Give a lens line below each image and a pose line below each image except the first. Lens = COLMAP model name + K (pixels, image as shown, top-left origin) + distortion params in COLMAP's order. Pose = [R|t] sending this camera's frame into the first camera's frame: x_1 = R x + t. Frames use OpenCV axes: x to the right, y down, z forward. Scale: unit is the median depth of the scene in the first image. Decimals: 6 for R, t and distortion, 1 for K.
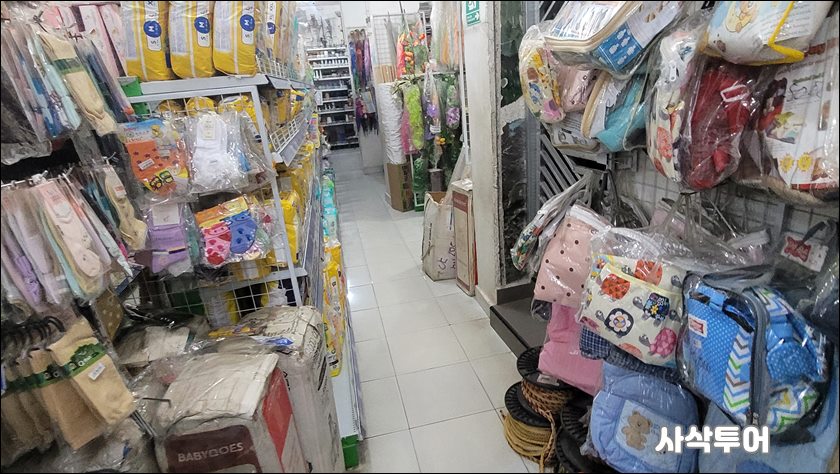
lens RADIAL K [[461.2, 0, 416.7], [0, 461.2, 235.0], [0, 0, 1]] dist [0.007138, -0.004390]
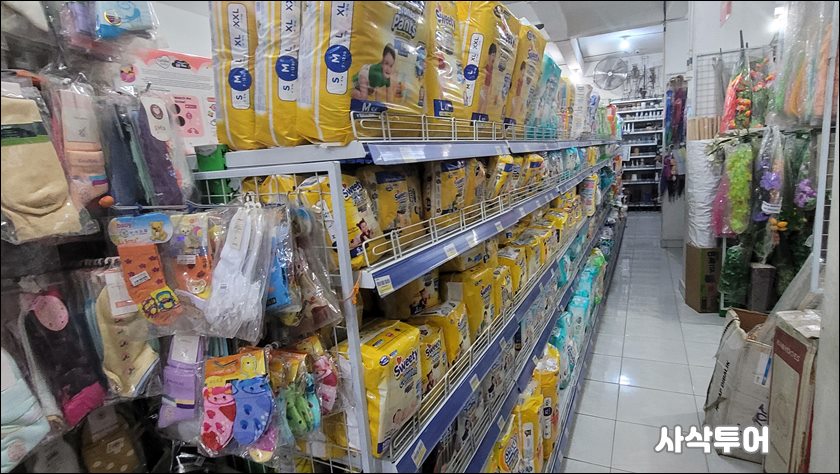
lens RADIAL K [[461.2, 0, 420.3], [0, 461.2, 241.0], [0, 0, 1]] dist [0.007138, -0.004390]
pose [[0.804525, 0.136829, -0.577942, 0.024522], [-0.189911, 0.981278, -0.032046, -0.061151], [0.562737, 0.135540, 0.815448, 0.161176]]
